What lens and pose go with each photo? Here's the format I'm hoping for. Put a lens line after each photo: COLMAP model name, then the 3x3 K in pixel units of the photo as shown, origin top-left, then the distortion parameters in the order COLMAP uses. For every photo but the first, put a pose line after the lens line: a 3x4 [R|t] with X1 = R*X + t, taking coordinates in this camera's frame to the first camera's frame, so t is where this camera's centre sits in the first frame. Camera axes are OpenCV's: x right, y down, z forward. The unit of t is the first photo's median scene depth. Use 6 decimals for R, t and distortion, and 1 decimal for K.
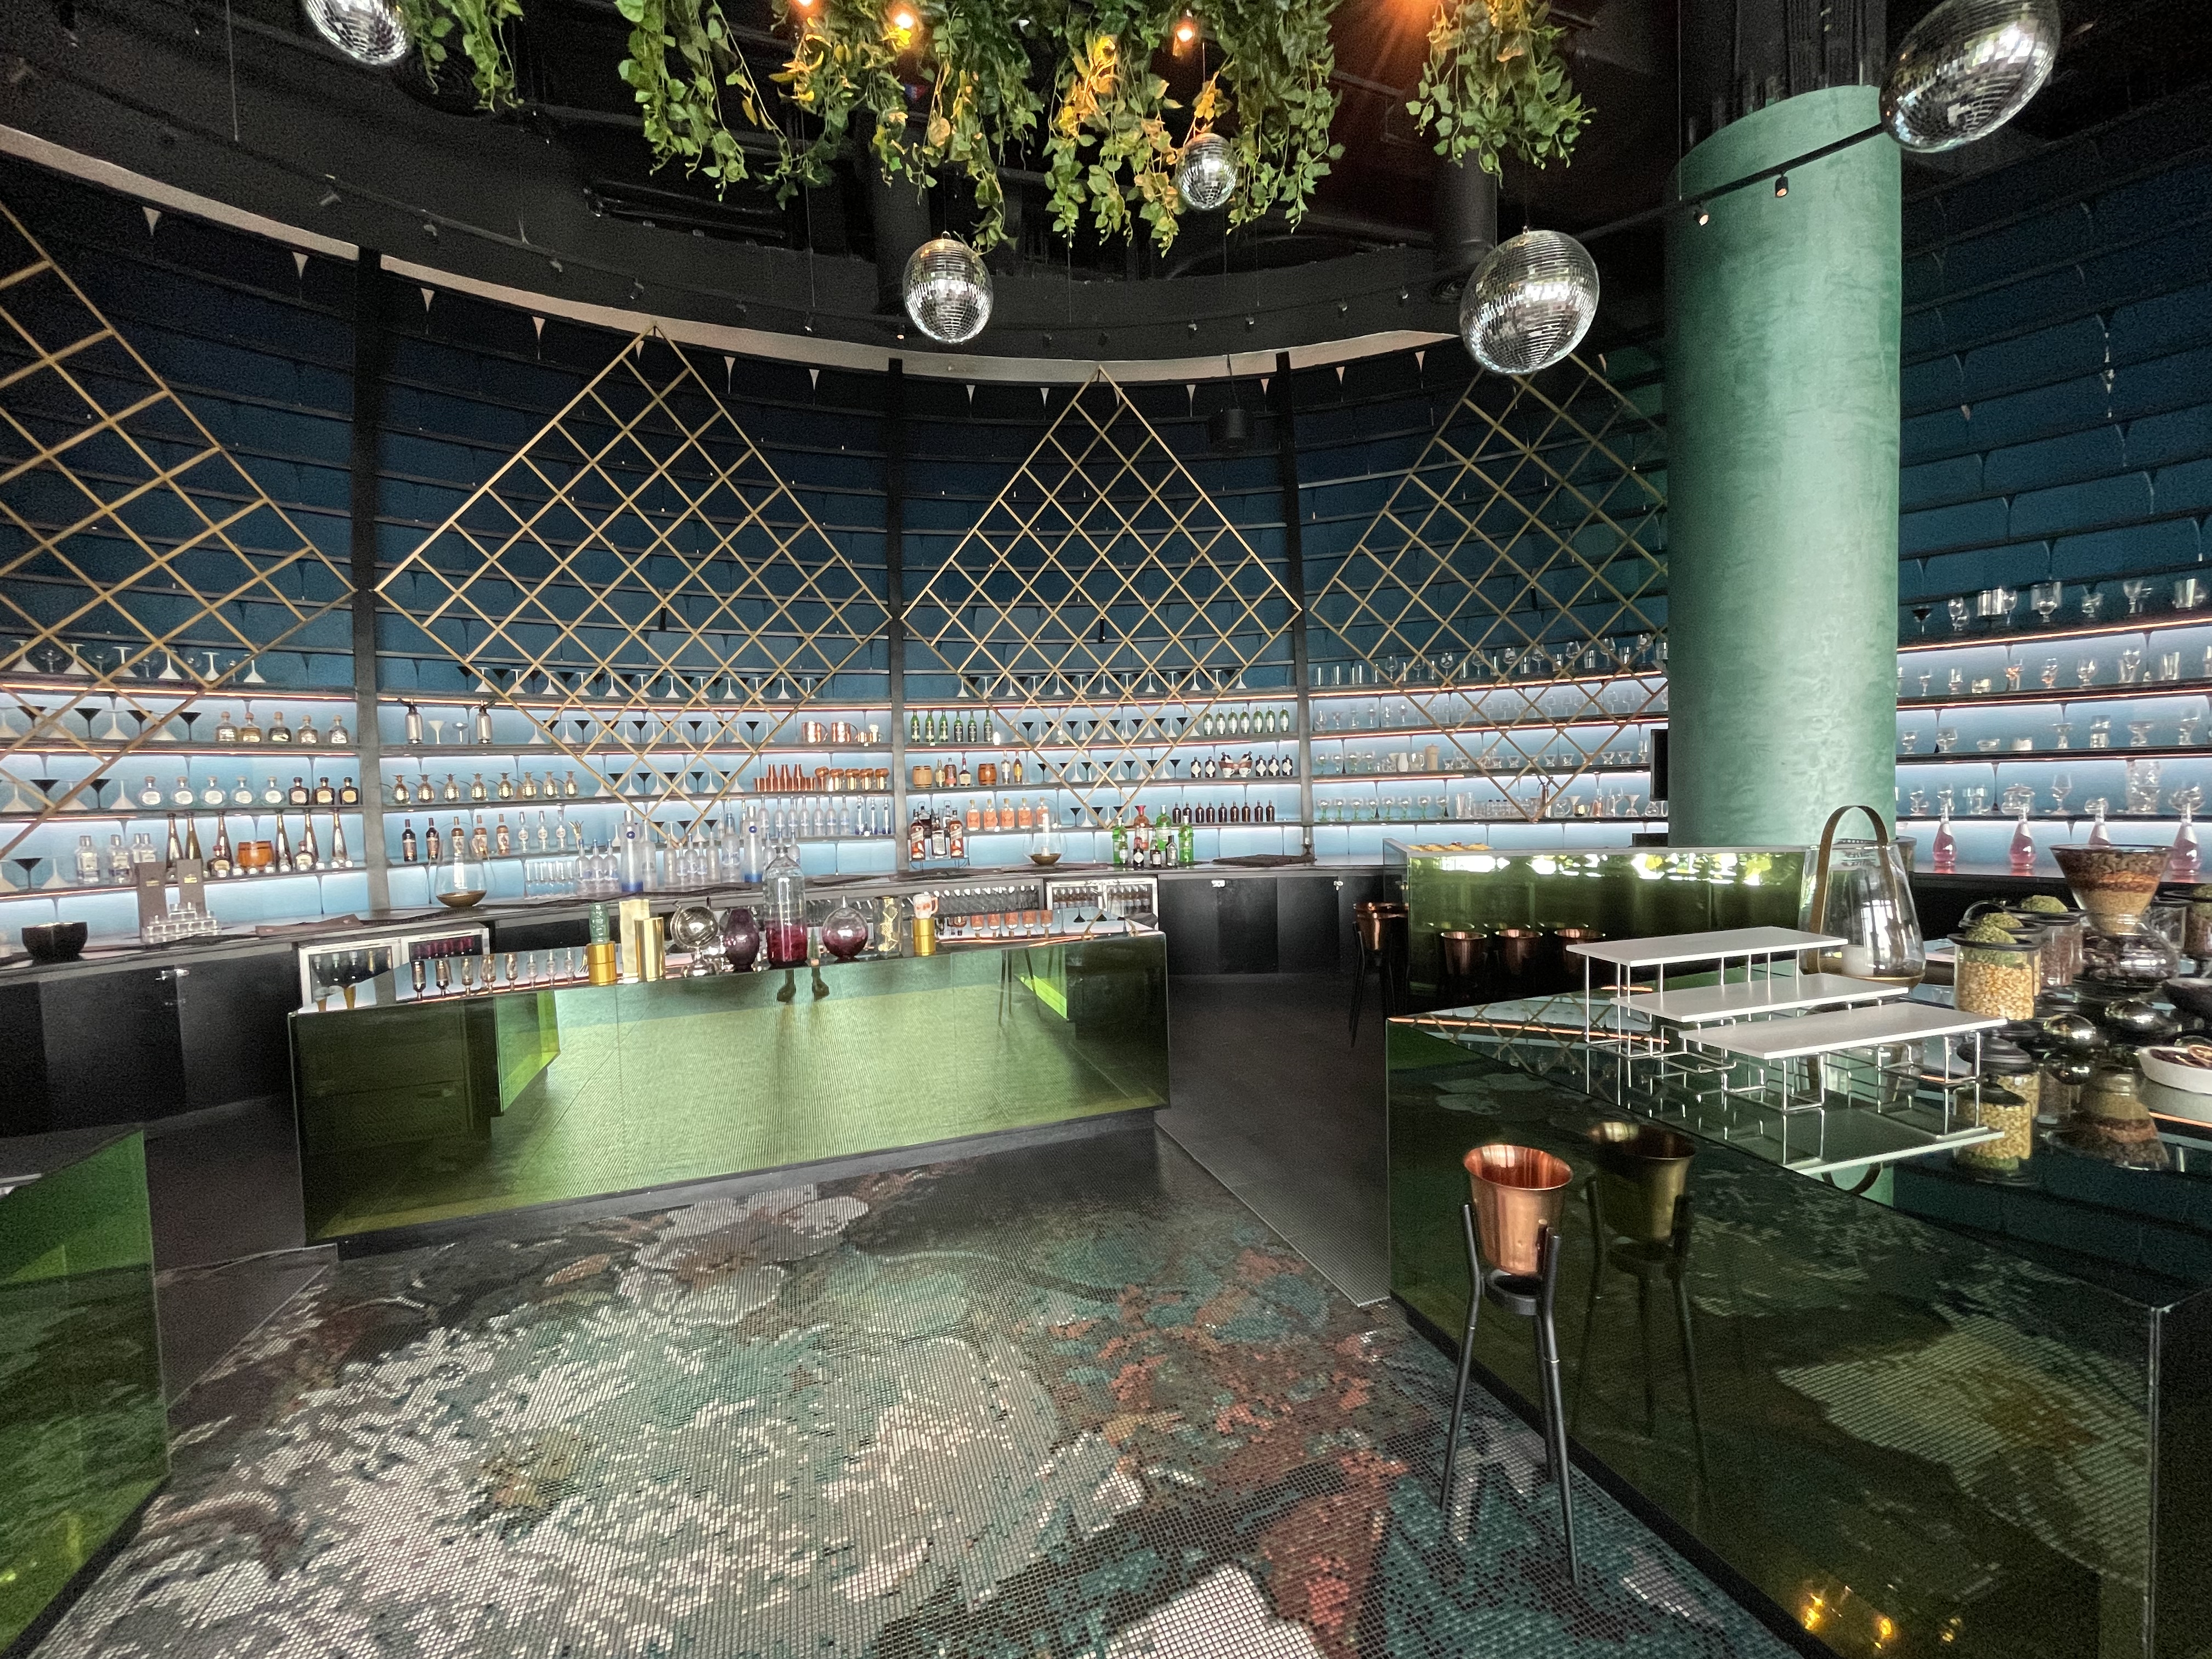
lens RADIAL K [[895.7, 0, 1098.2], [0, 895.7, 830.0], [0, 0, 1]] dist [0.015093, 0.000036]
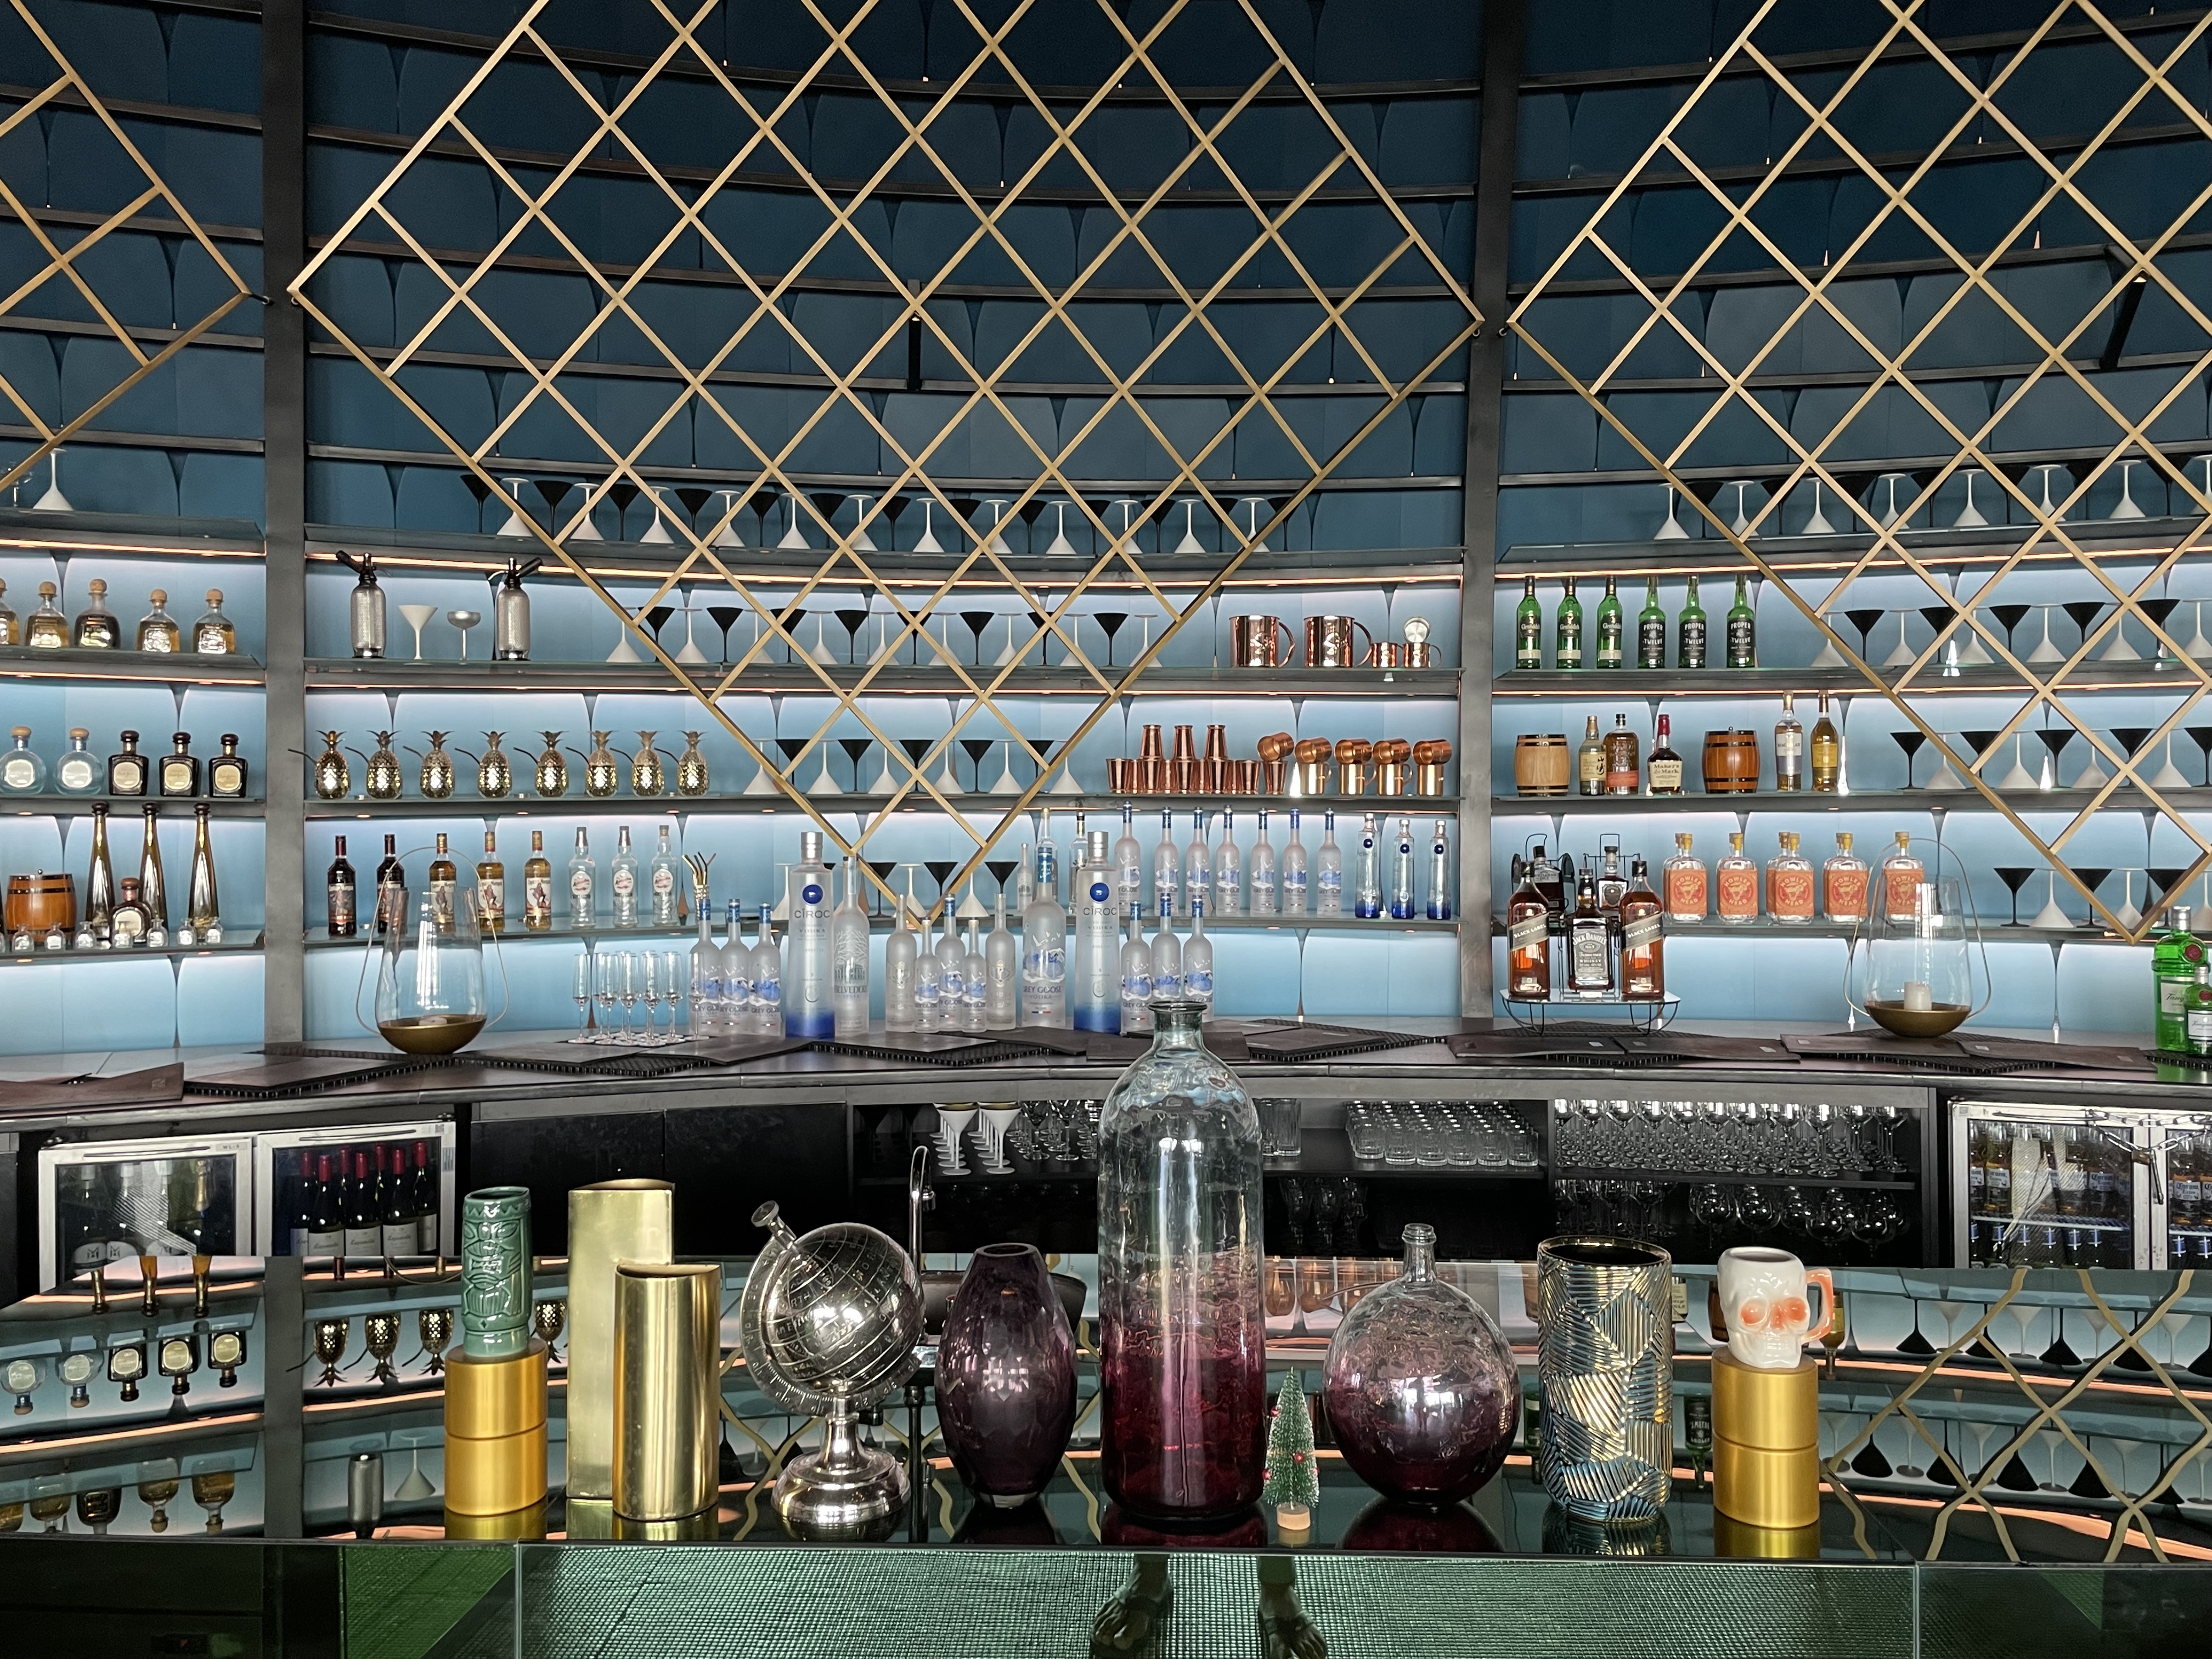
lens RADIAL K [[1808.7, 0, 1106.3], [0, 1808.7, 827.5], [0, 0, 1]] dist [0.000456, -0.000363]
pose [[0.930526, 0.032082, -0.364817, -0.103259], [-0.044856, 0.998639, -0.026593, -0.008080], [0.363468, 0.041110, 0.930699, 0.288103]]
